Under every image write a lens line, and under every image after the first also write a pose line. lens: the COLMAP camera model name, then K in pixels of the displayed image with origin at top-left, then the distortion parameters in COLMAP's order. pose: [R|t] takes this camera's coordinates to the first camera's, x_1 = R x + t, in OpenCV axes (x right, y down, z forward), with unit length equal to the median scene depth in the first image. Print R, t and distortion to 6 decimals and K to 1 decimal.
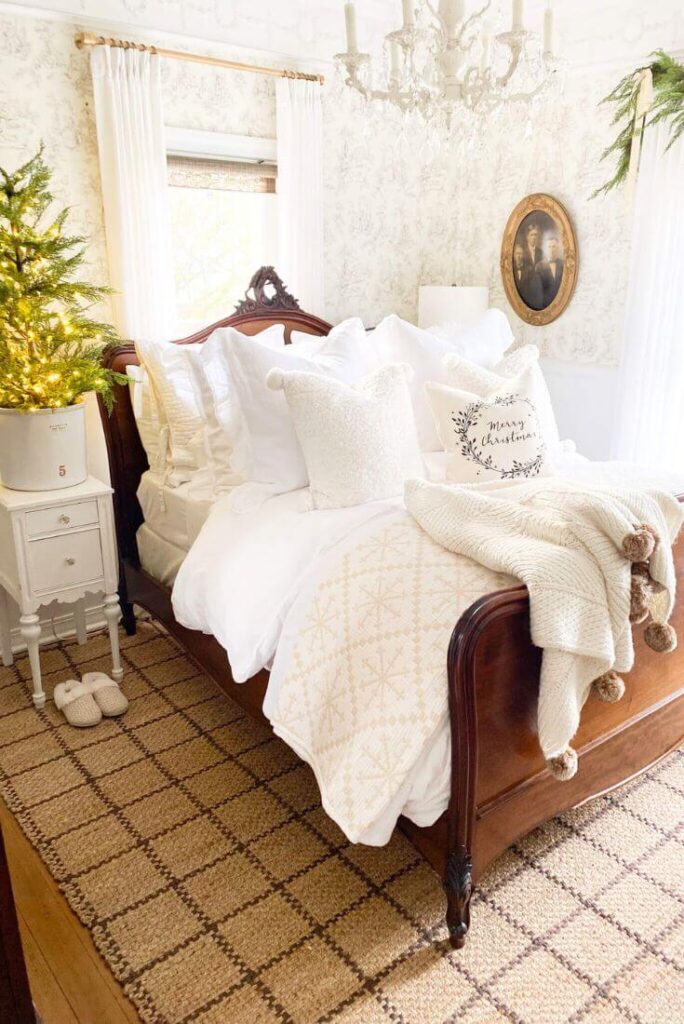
lens RADIAL K [[796.4, 0, 387.8], [0, 796.4, 519.4], [0, 0, 1]] dist [0.031949, -0.022928]
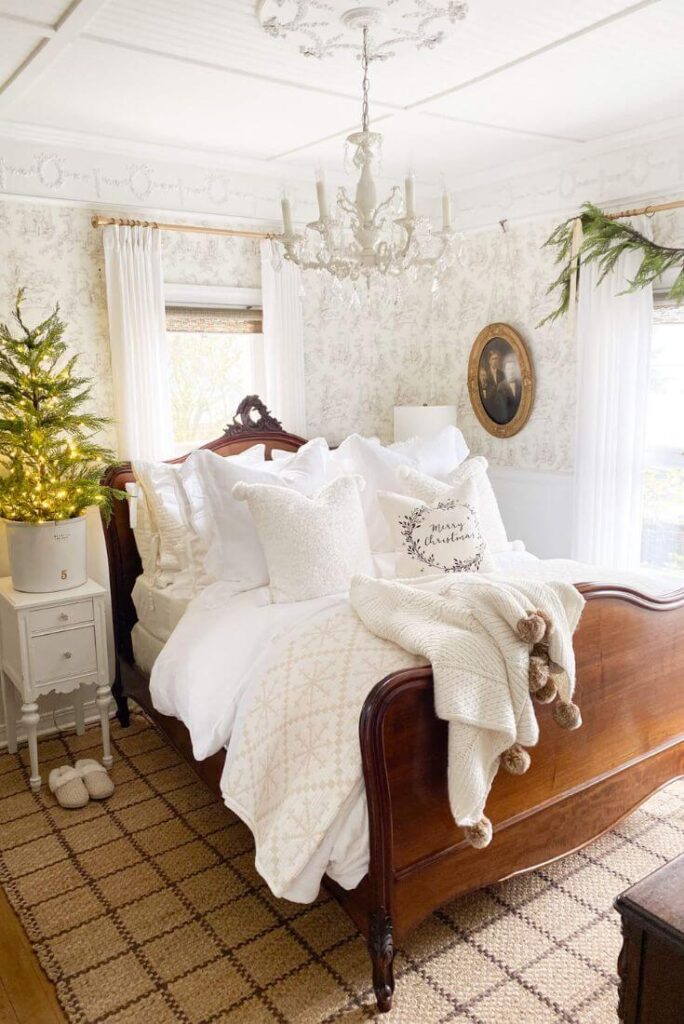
lens RADIAL K [[796.4, 0, 352.5], [0, 796.4, 519.2], [0, 0, 1]] dist [0.031949, -0.022928]
pose [[0.996454, -0.018012, -0.082188, 0.103966], [0.006506, 0.990387, -0.138173, 0.022087], [0.083886, 0.137149, 0.986992, -0.109675]]
